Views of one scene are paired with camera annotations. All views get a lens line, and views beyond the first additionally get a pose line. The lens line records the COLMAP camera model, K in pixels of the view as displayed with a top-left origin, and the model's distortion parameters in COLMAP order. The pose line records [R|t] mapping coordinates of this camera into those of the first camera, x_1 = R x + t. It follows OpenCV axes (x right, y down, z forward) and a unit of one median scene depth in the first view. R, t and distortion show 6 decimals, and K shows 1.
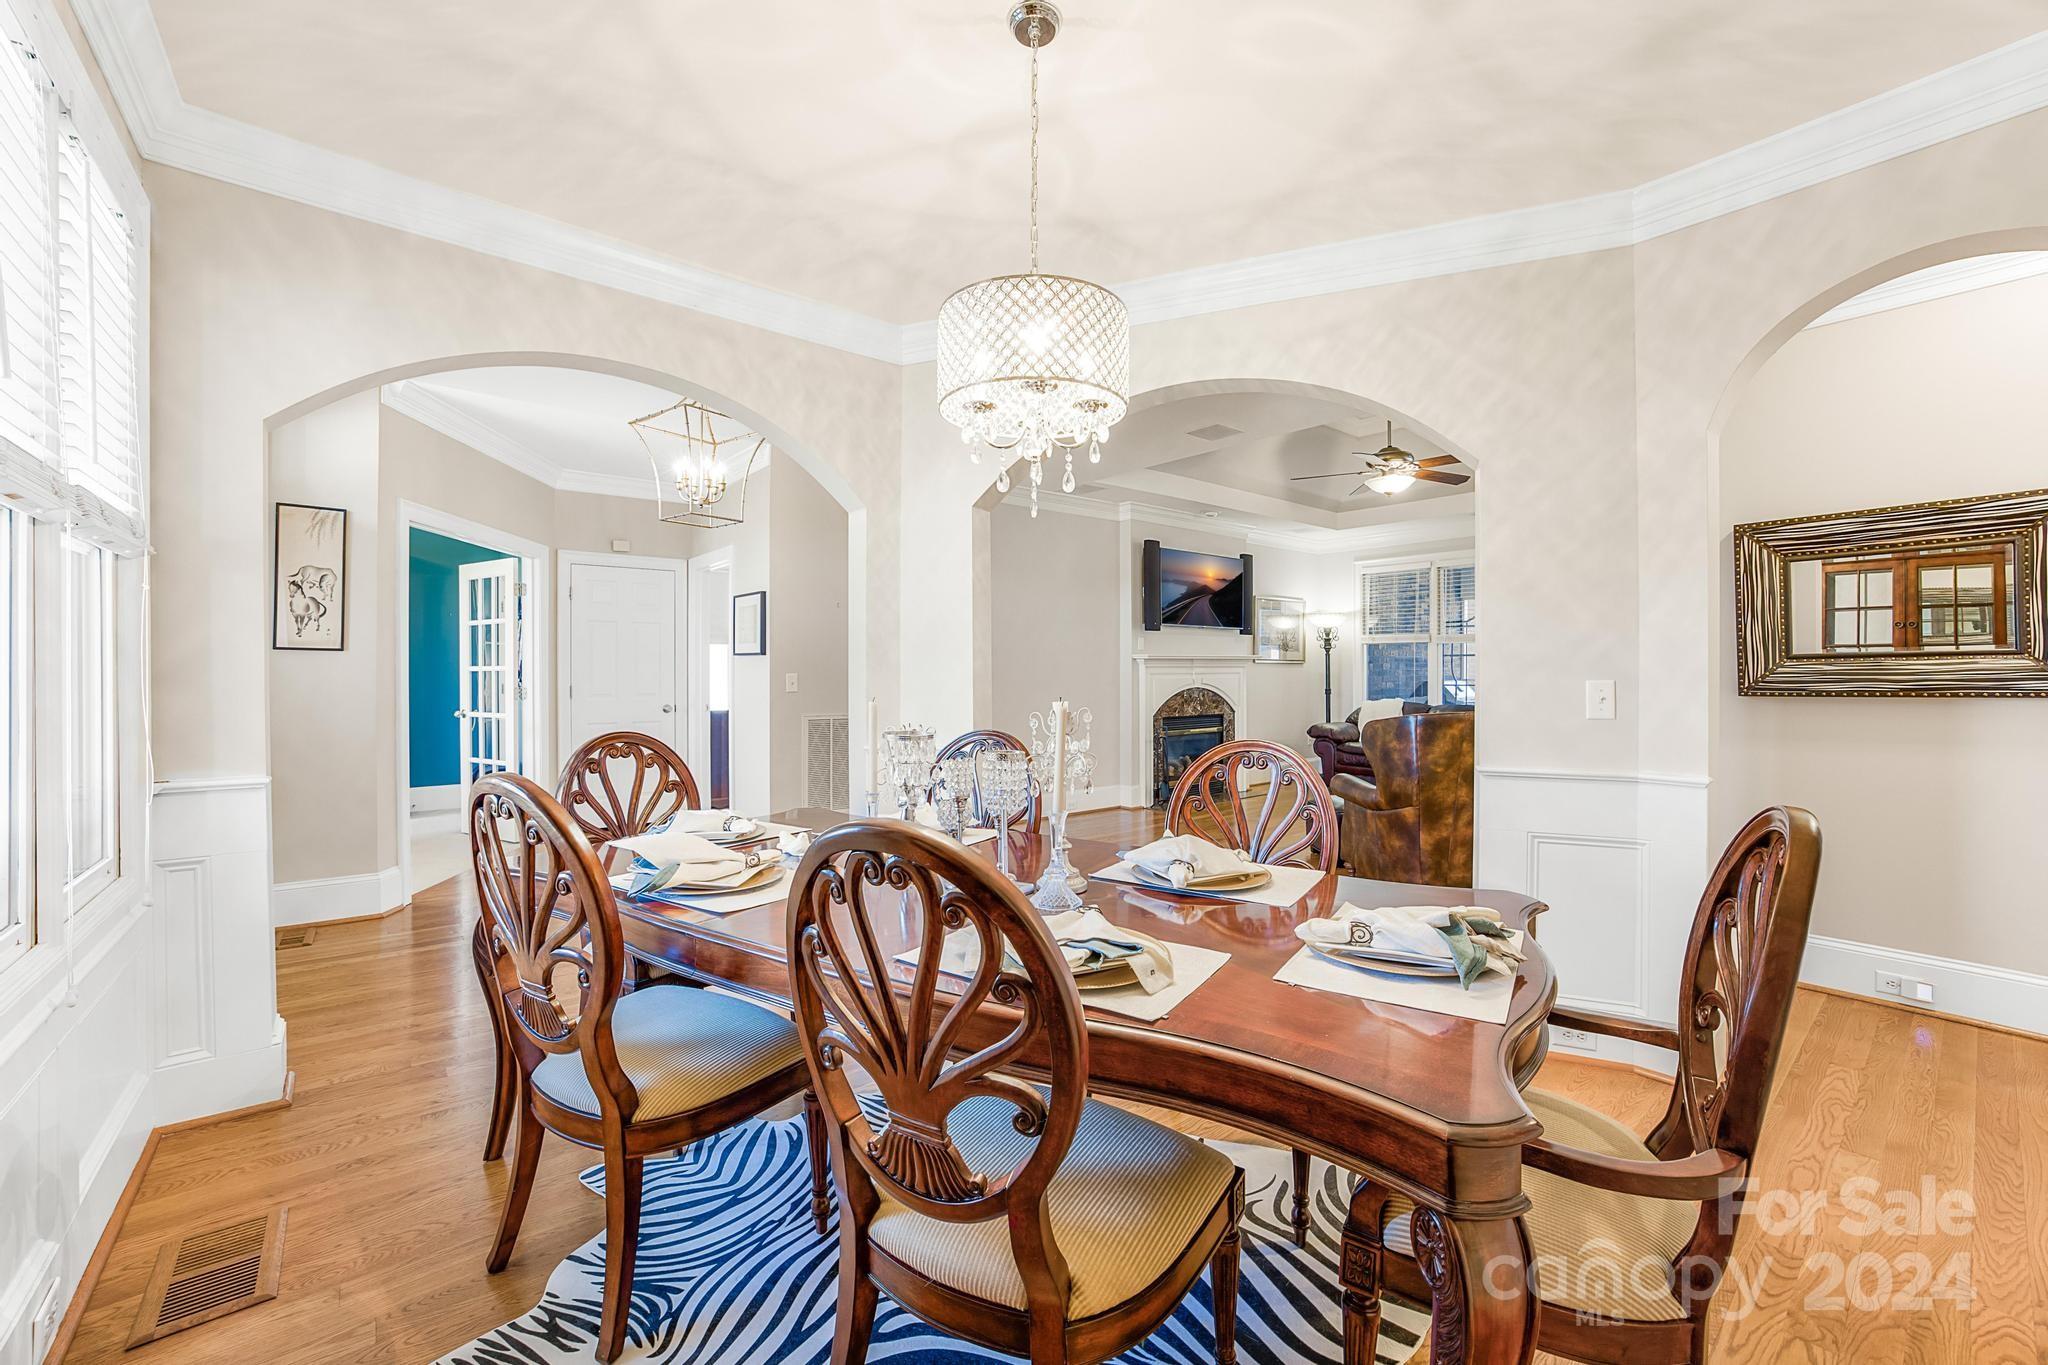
lens RADIAL K [[801.7, 0, 1055.6], [0, 801.7, 671.2], [0, 0, 1]] dist [-0.029448, 0.006863]
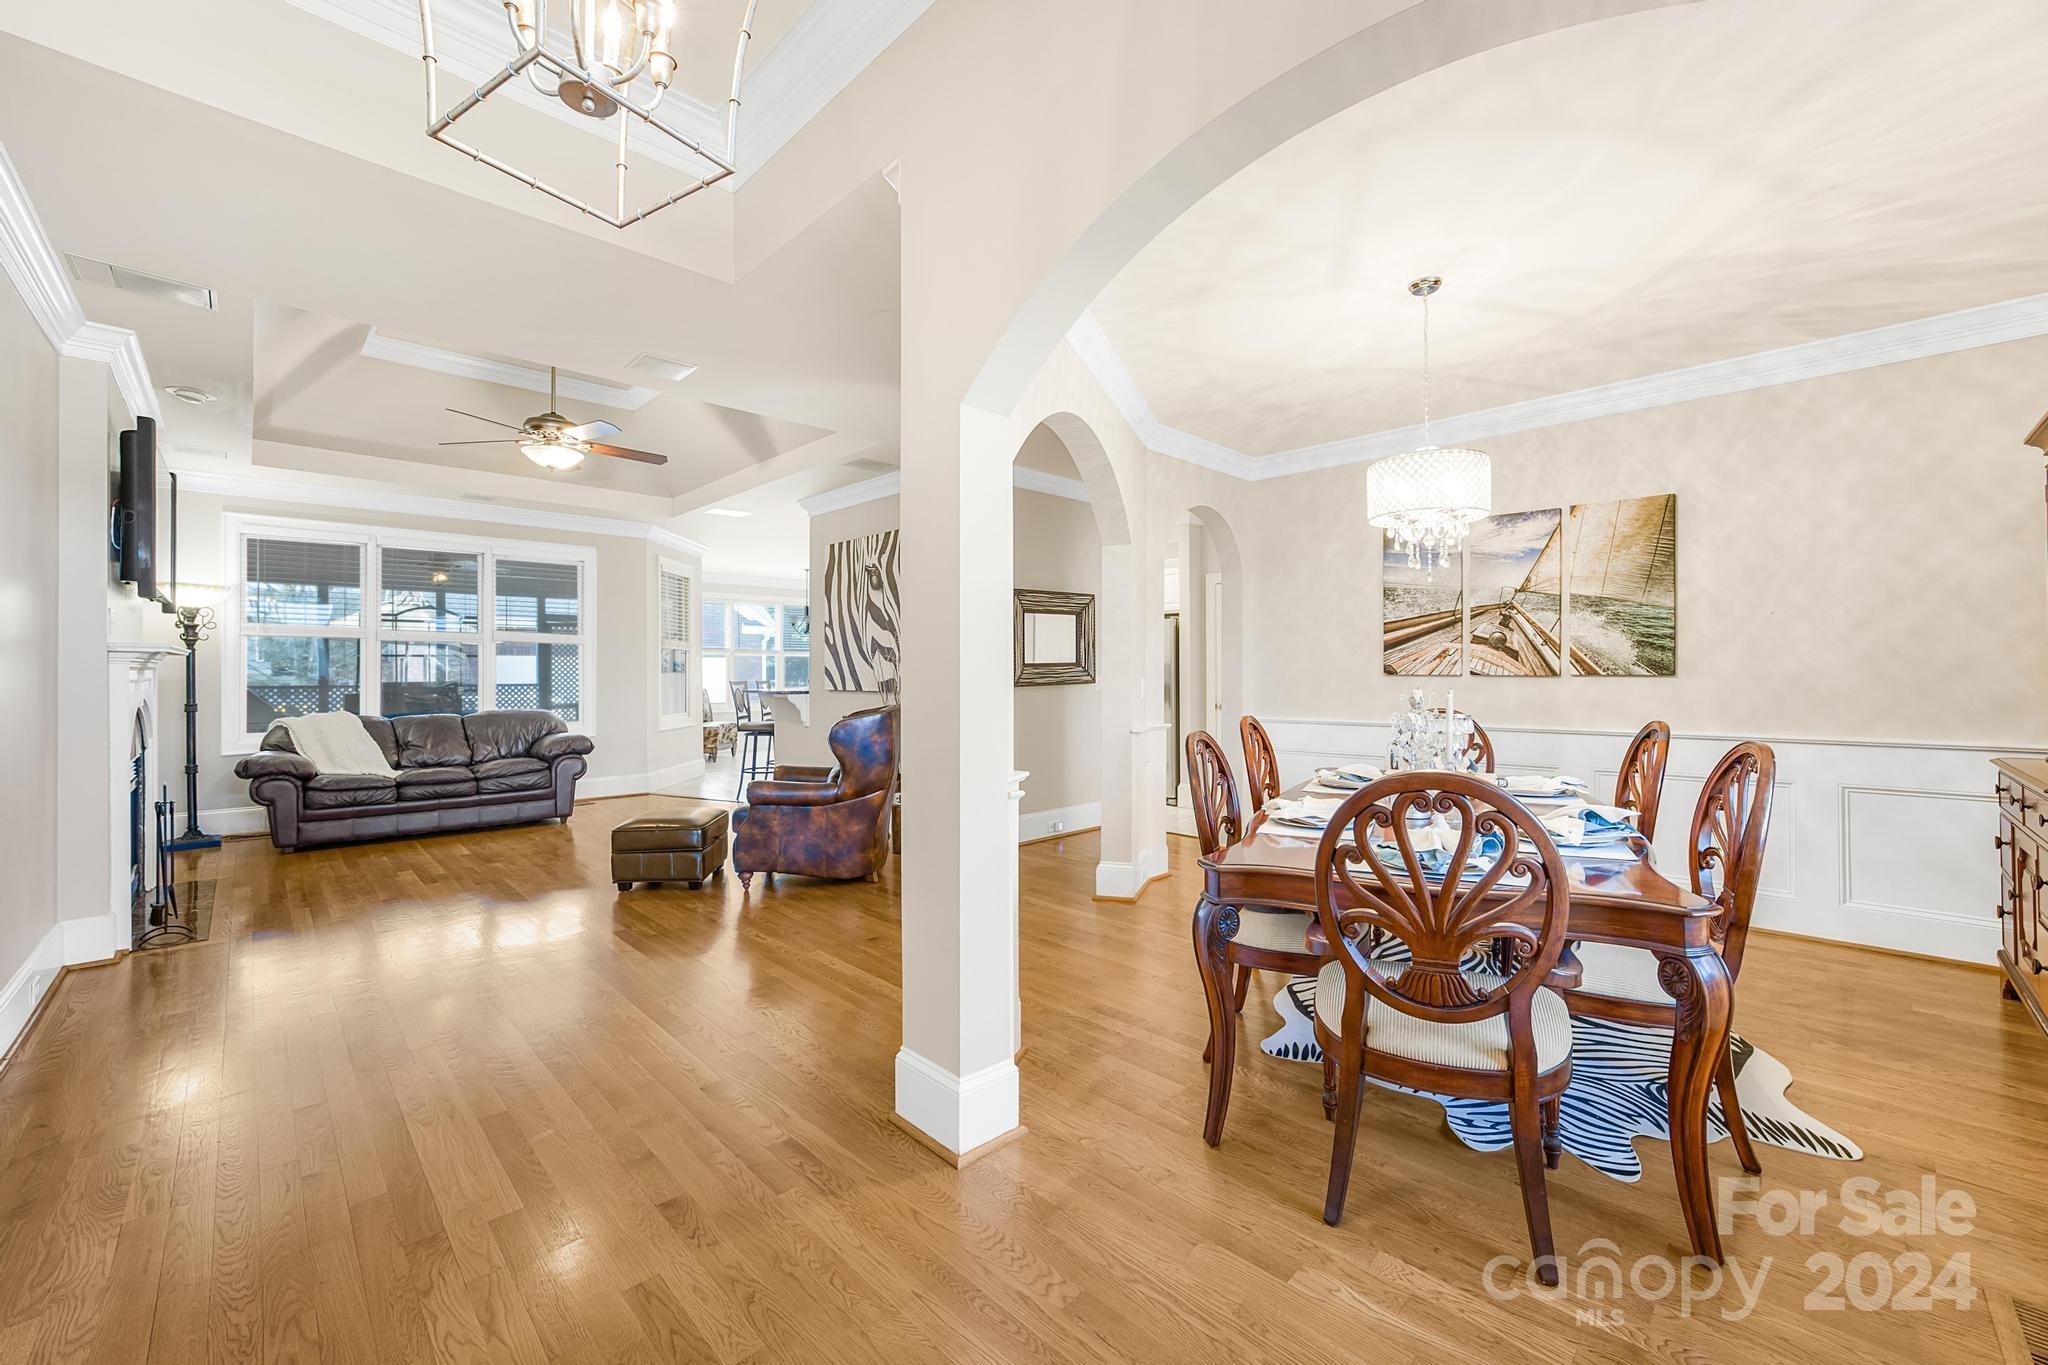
lens RADIAL K [[801.7, 0, 1011.9], [0, 801.7, 670.8], [0, 0, 1]] dist [-0.029448, 0.006863]
pose [[-0.053954, 0.001564, 0.998542, -0.389499], [0.001310, 0.999998, -0.001496, -0.002568], [-0.998543, 0.001228, -0.053956, 0.466620]]
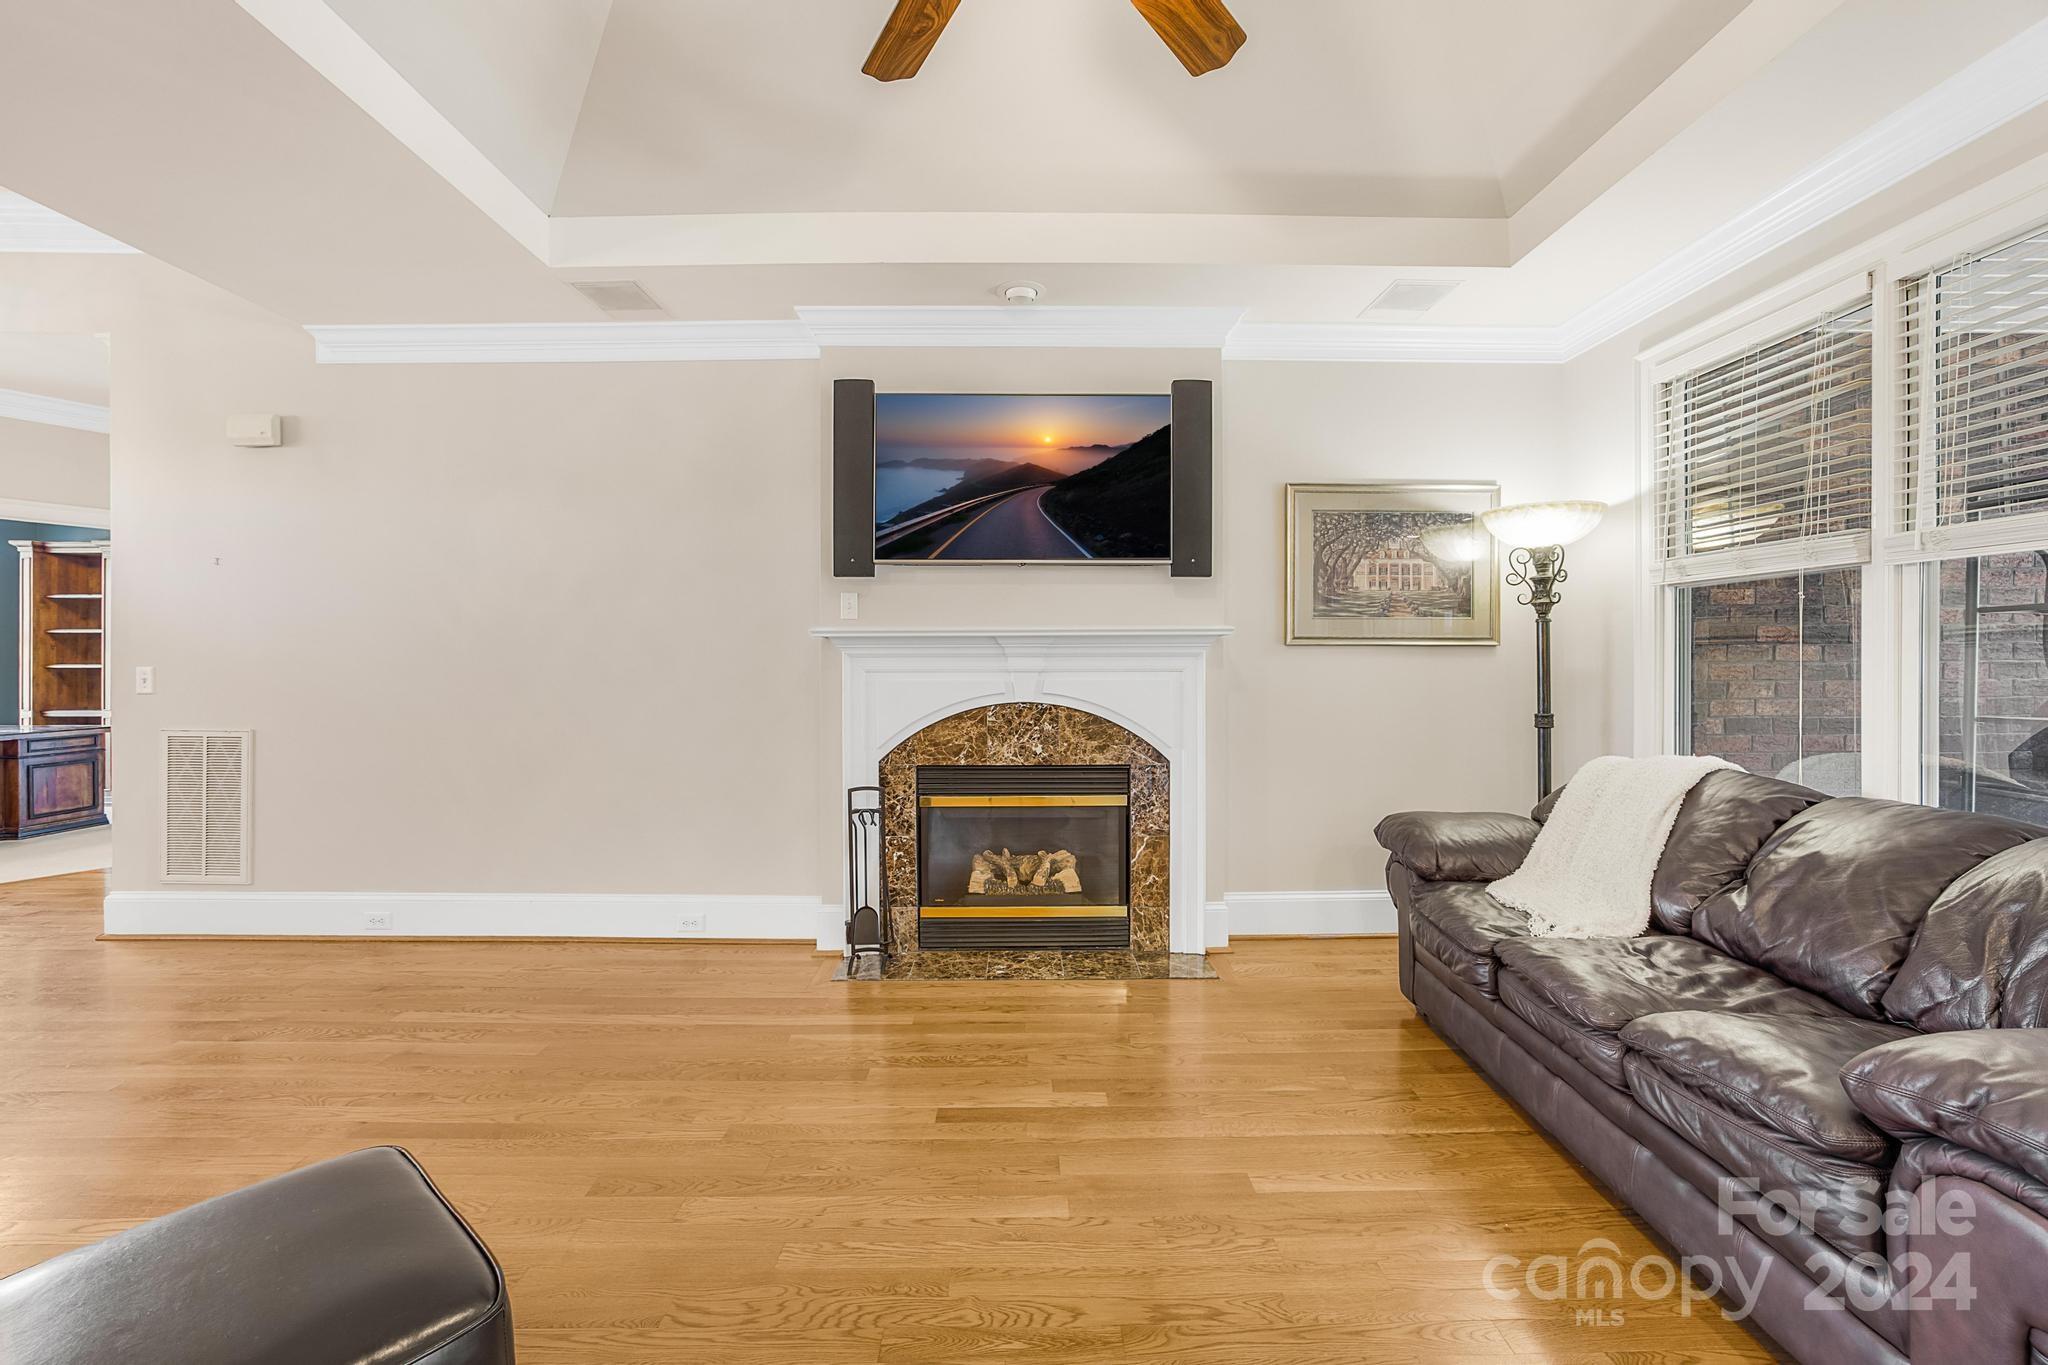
lens RADIAL K [[801.7, 0, 1044.5], [0, 801.7, 677.8], [0, 0, 1]] dist [-0.029448, 0.006863]
pose [[0.765054, 0.009962, -0.643889, 0.491482], [-0.001470, 0.999905, 0.013723, 0.001135], [0.643964, -0.009552, 0.764996, 0.703570]]
